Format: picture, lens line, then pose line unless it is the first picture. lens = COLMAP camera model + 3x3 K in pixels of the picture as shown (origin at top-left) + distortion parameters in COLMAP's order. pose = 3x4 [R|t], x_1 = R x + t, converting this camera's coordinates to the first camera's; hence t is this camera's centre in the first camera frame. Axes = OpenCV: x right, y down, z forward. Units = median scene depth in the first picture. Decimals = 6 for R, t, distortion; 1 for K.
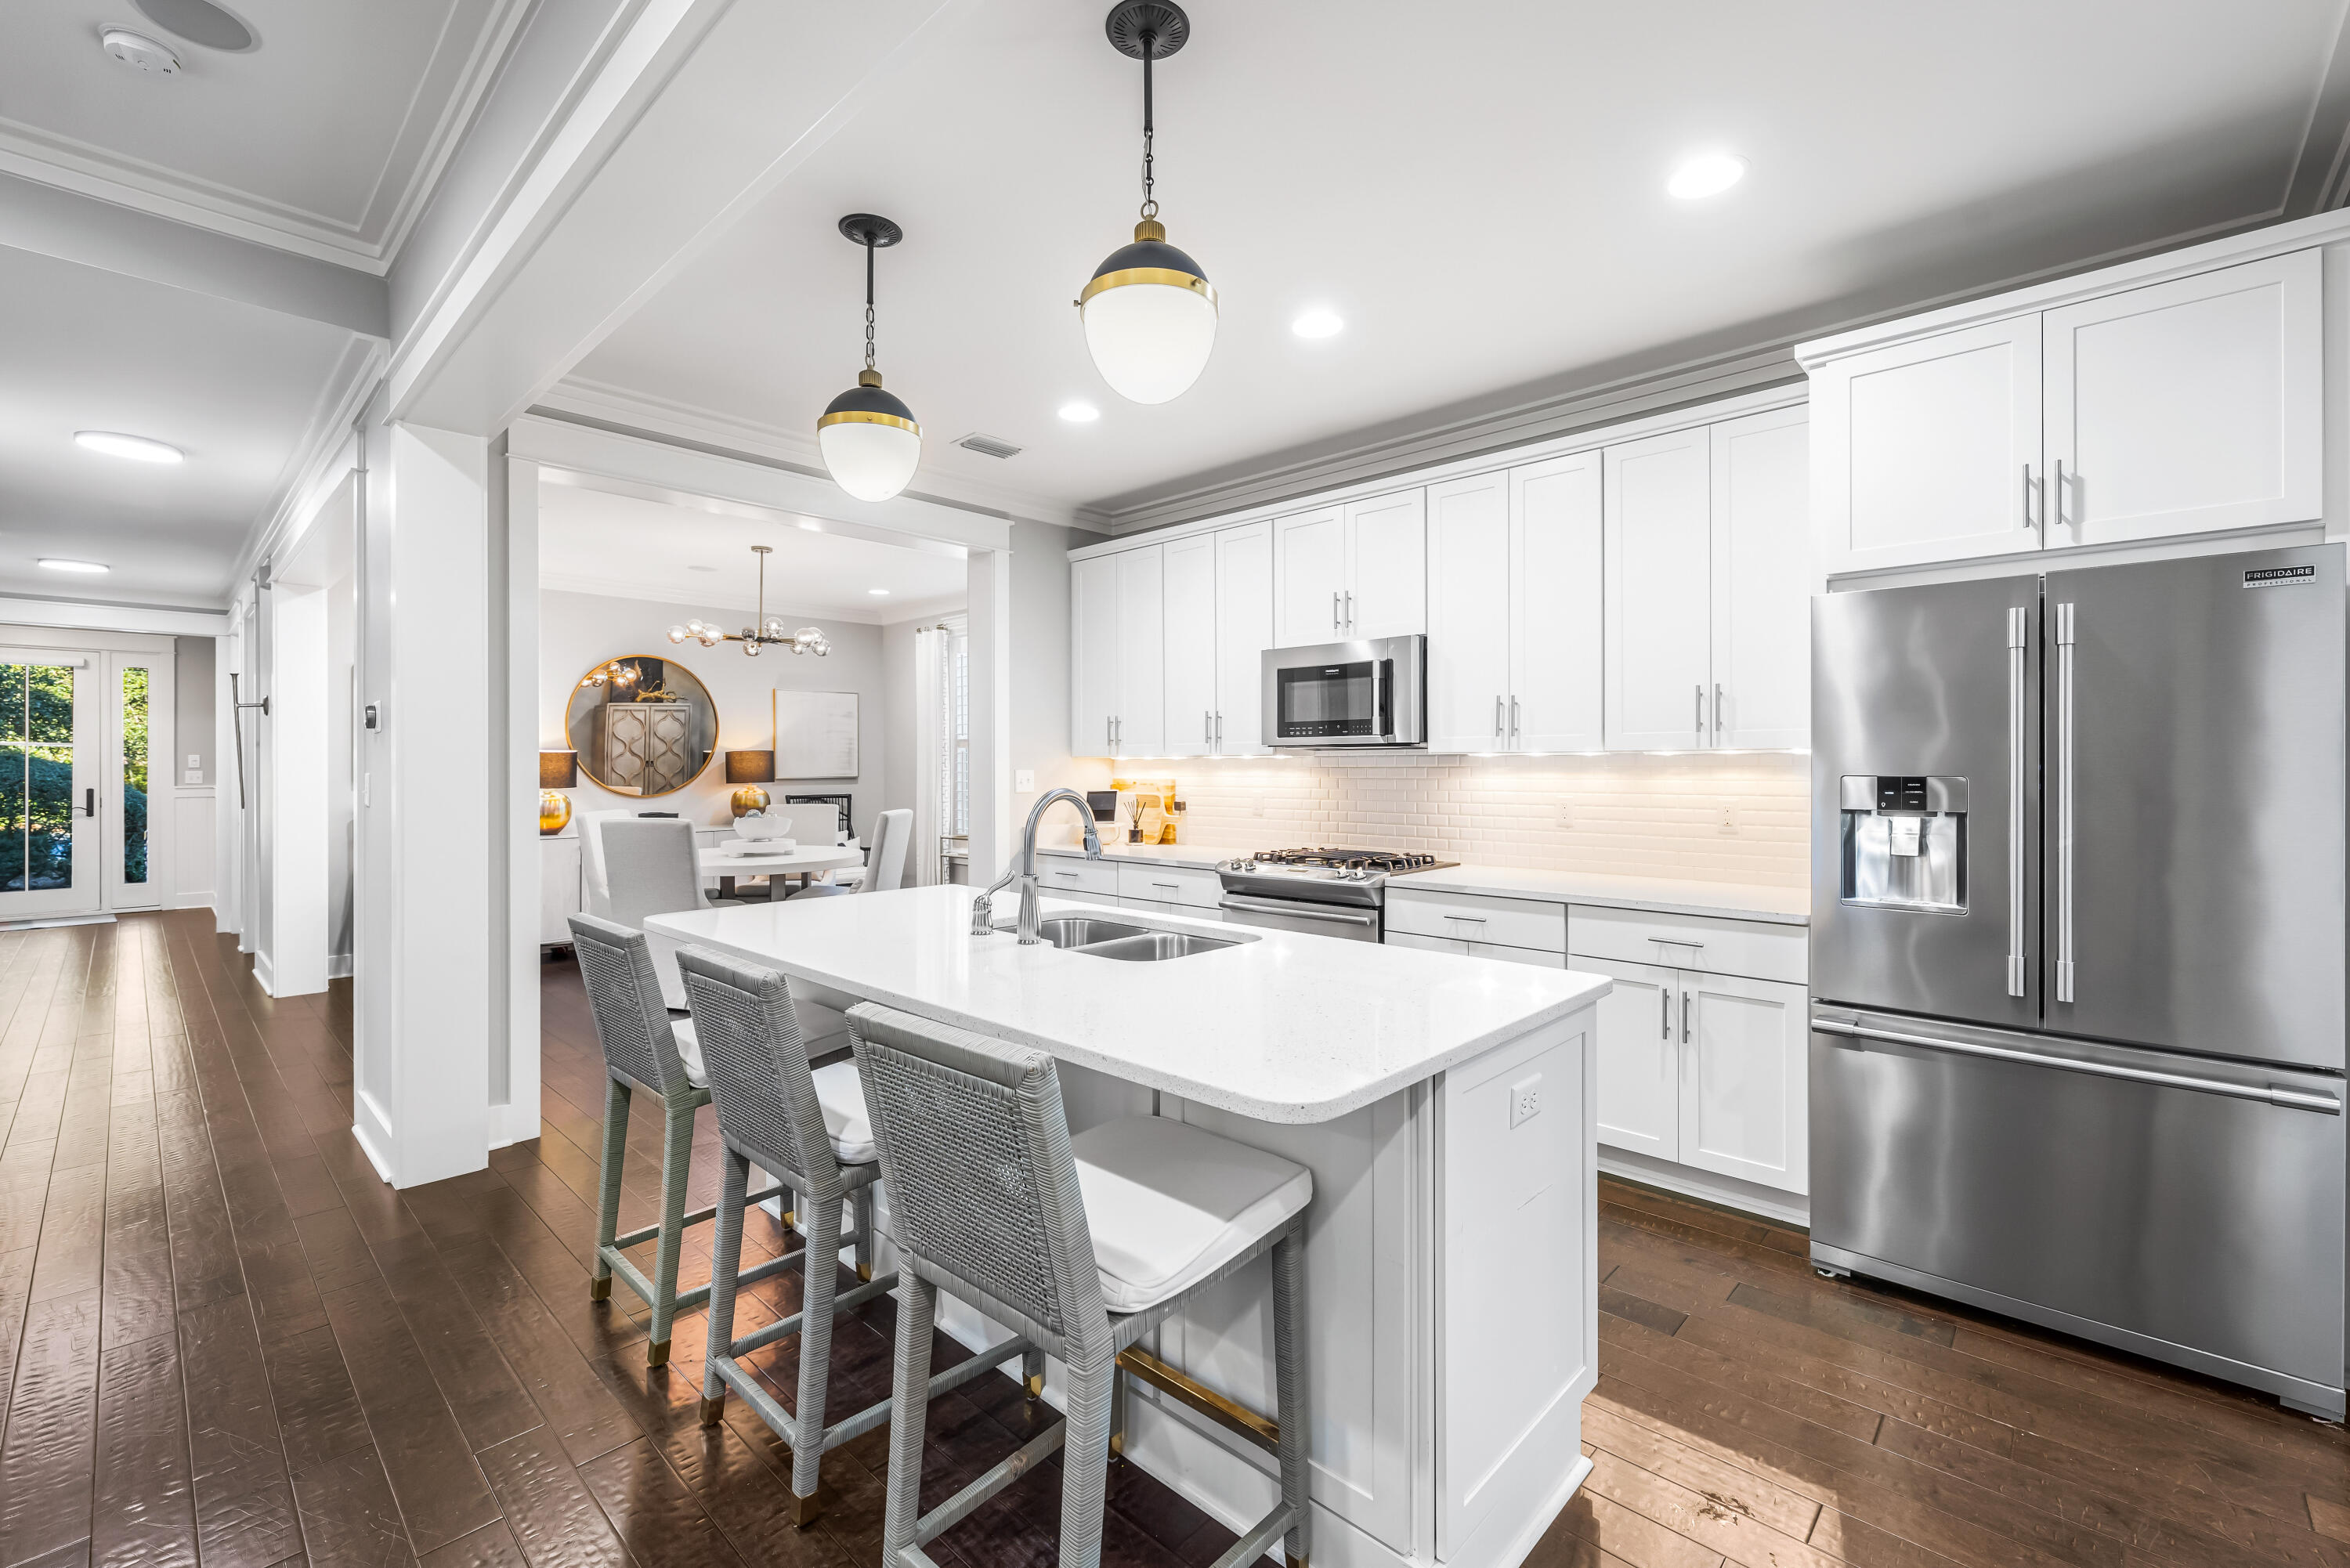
lens RADIAL K [[998.8, 0, 1197.6], [0, 998.8, 785.0], [0, 0, 1]] dist [0.002349, -0.000033]
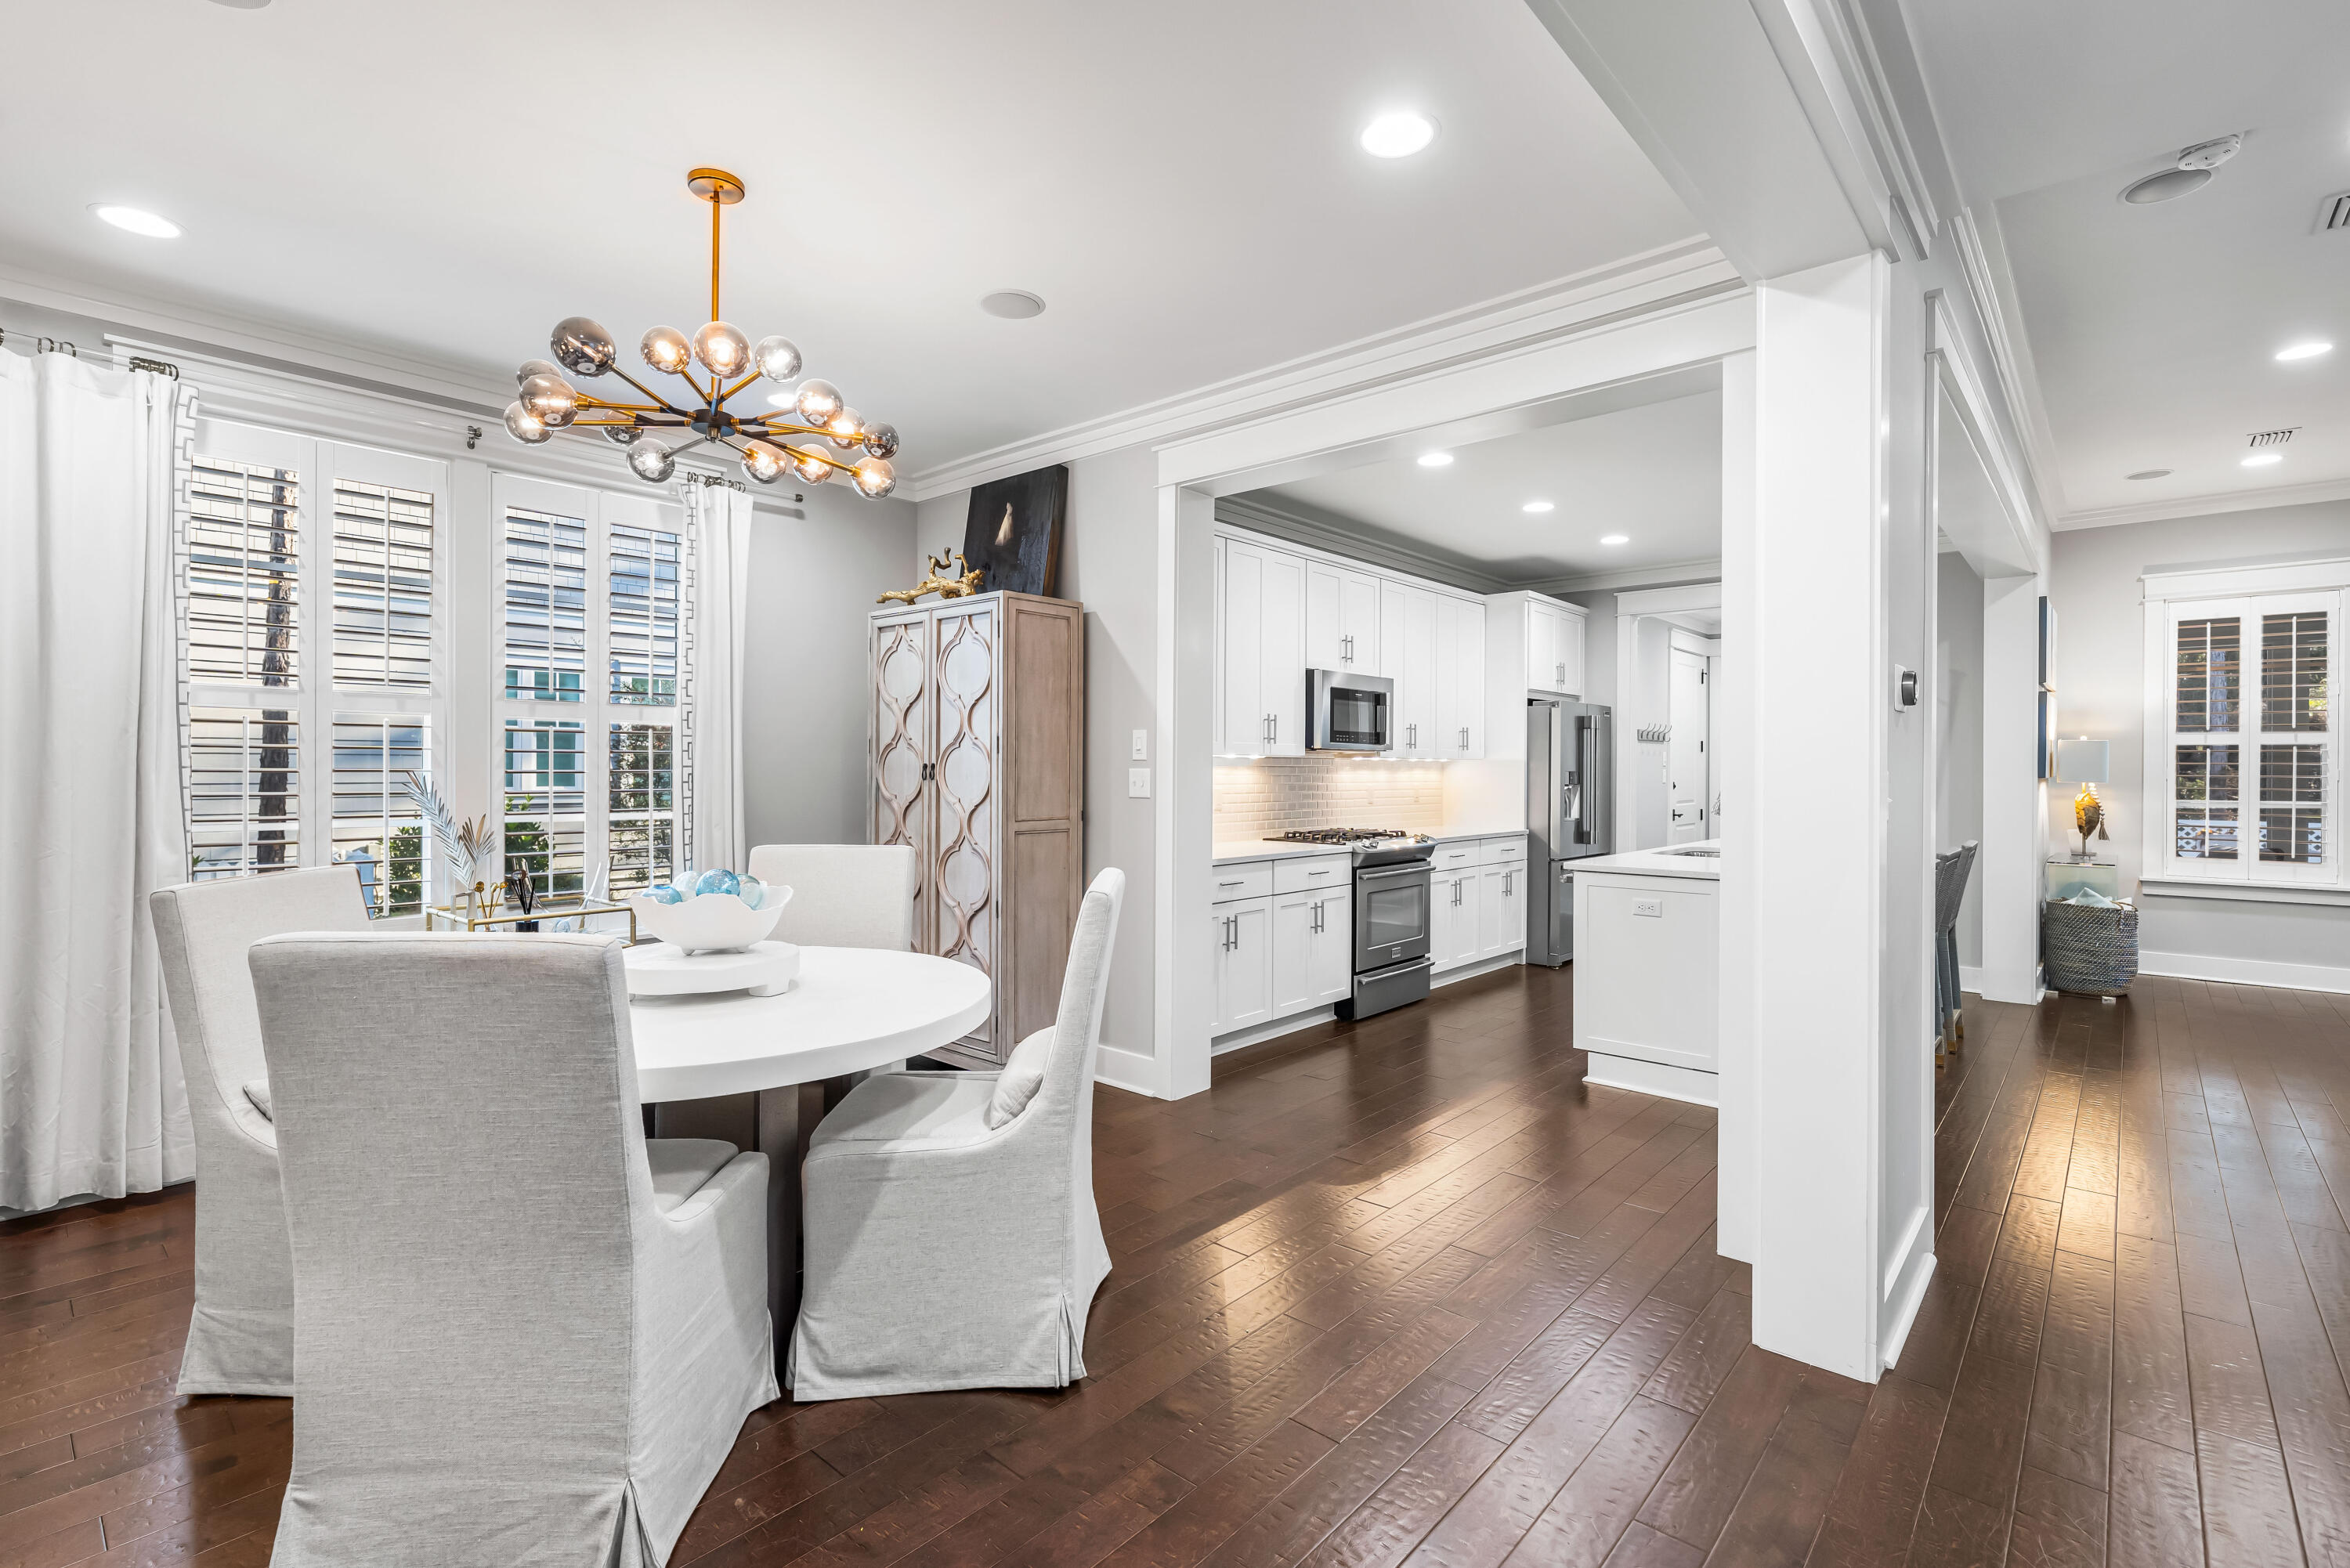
lens RADIAL K [[1071.5, 0, 1196.1], [0, 1071.5, 770.5], [0, 0, 1]] dist [0.003752, 0.001099]
pose [[-0.024363, 0.003188, 0.999698, -1.022334], [0.016256, 0.999864, -0.002792, -0.008804], [-0.999571, 0.016183, -0.024411, 0.982739]]
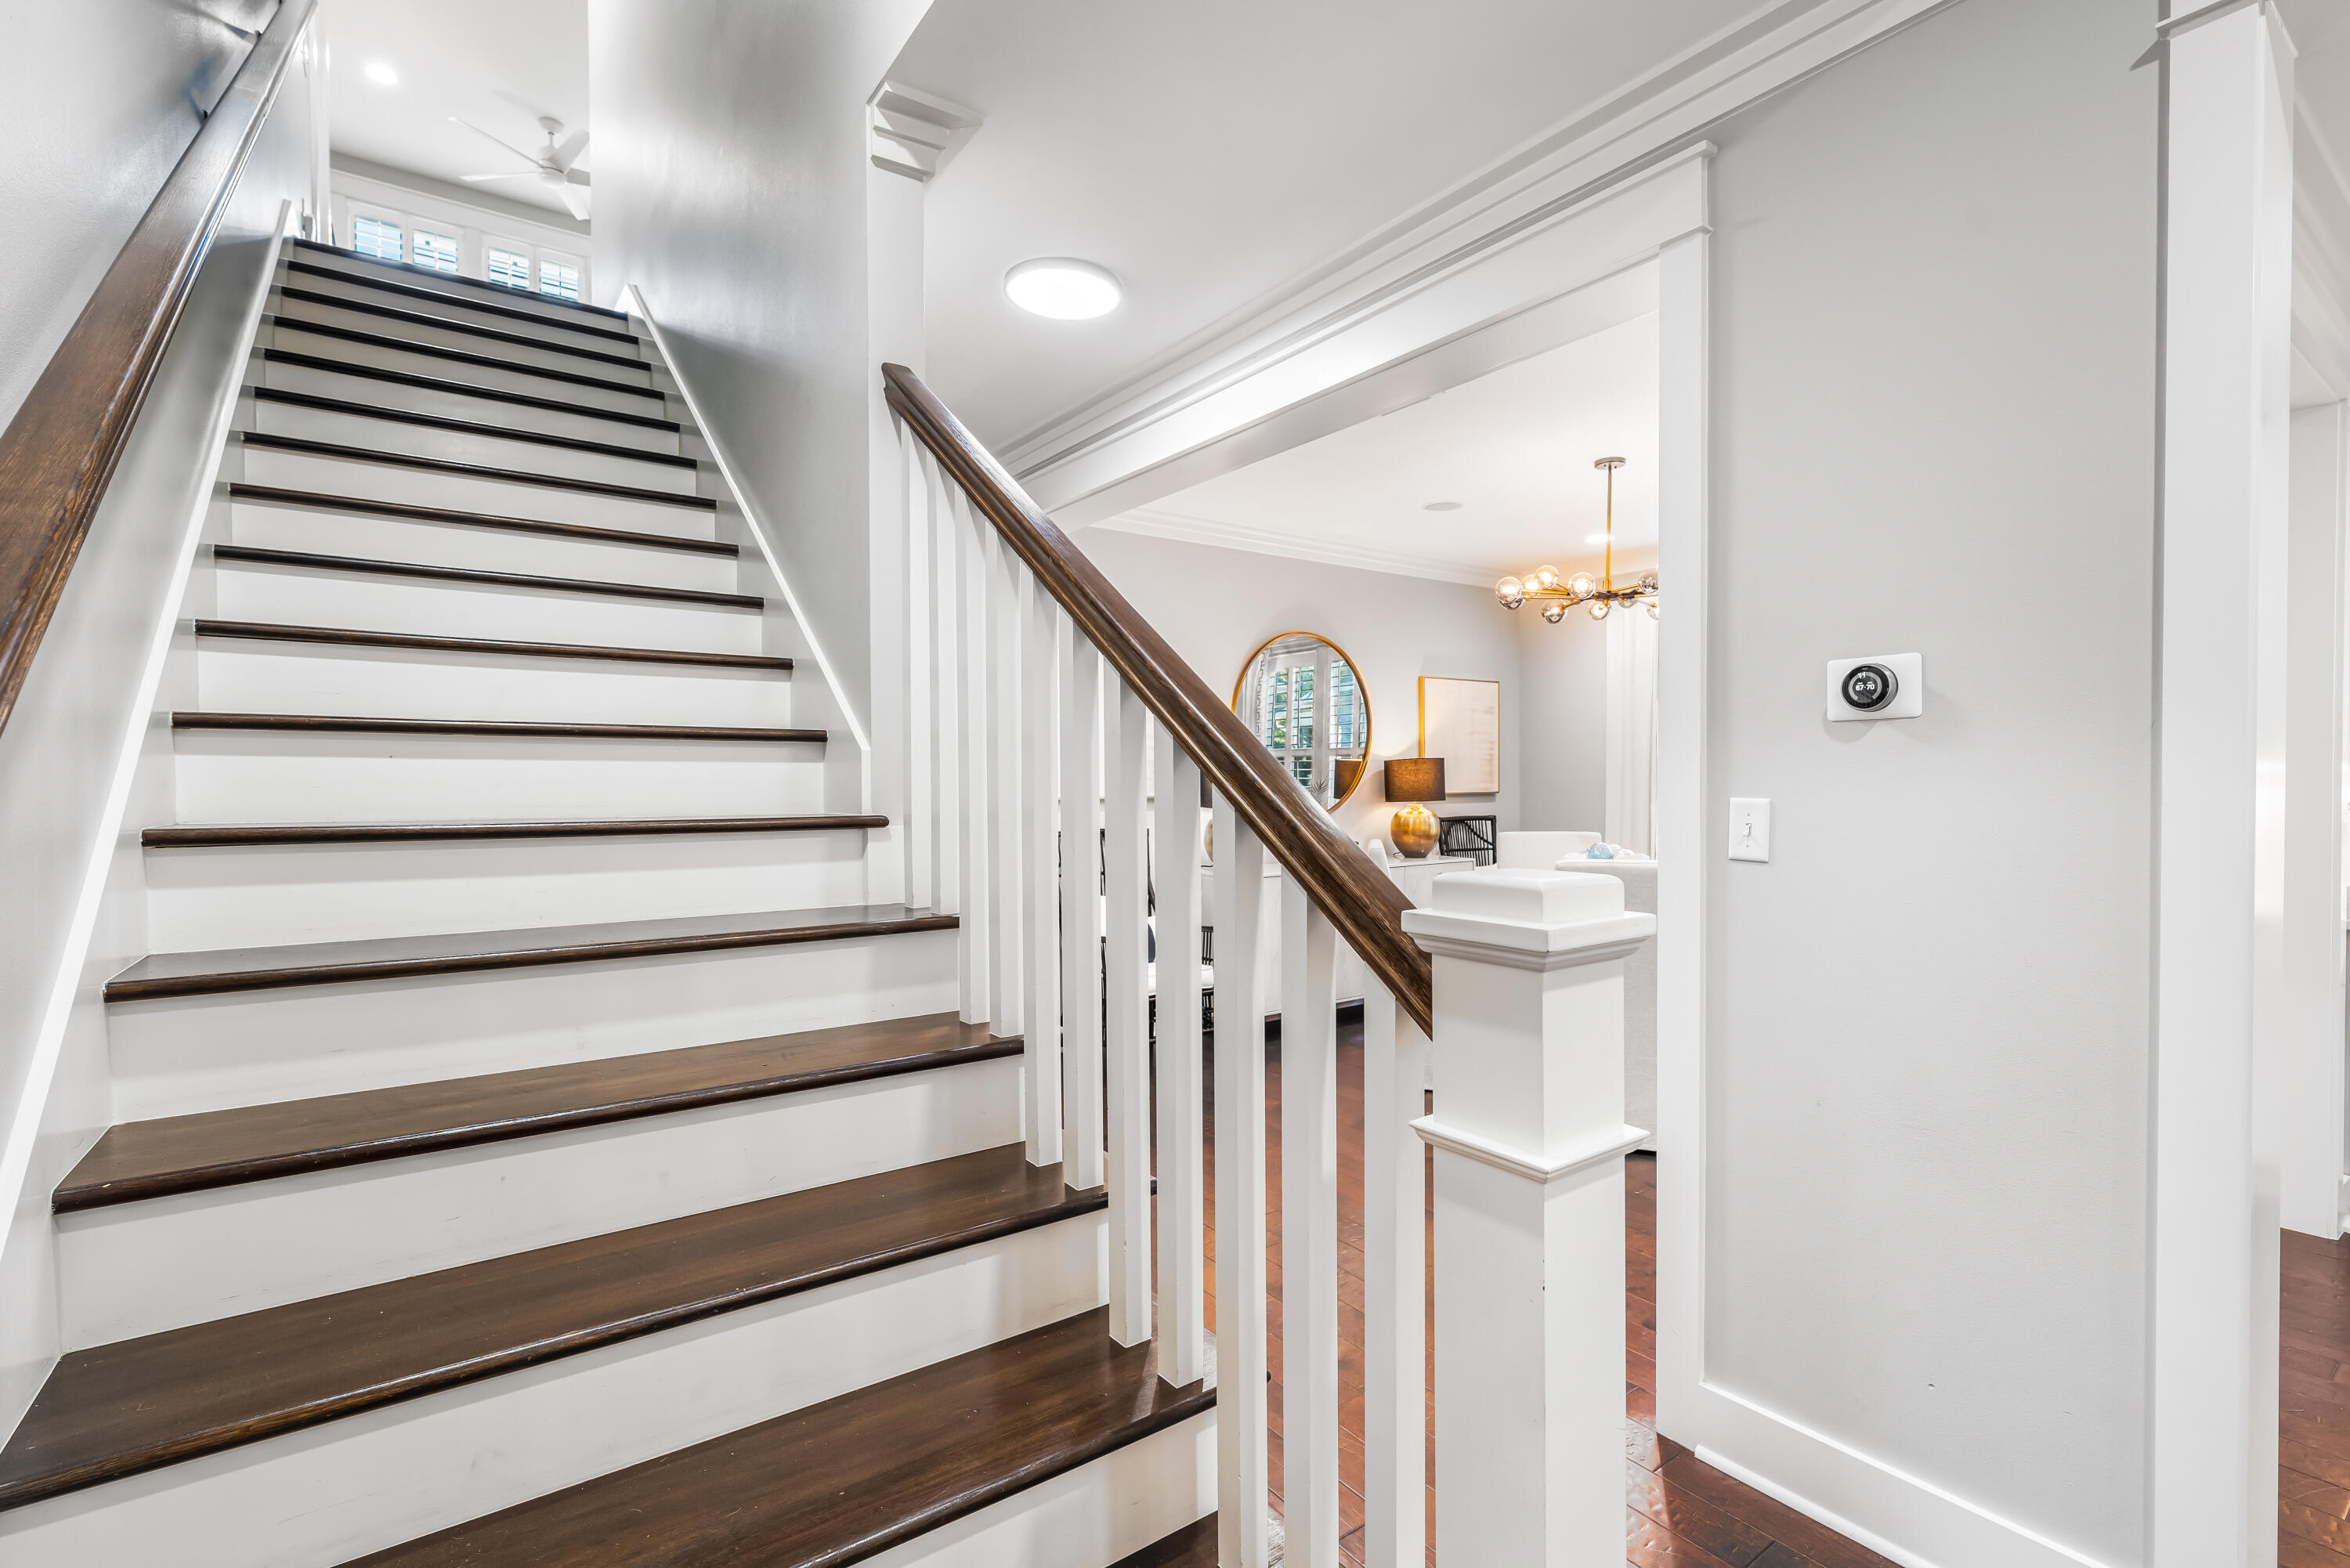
lens RADIAL K [[1071.5, 0, 1177.5], [0, 1071.5, 785.0], [0, 0, 1]] dist [0.003752, 0.001099]
pose [[0.979026, -0.001694, -0.203727, -0.676001], [-0.000410, 0.999947, -0.010284, -0.008647], [0.203734, 0.010151, 0.978974, 0.256410]]
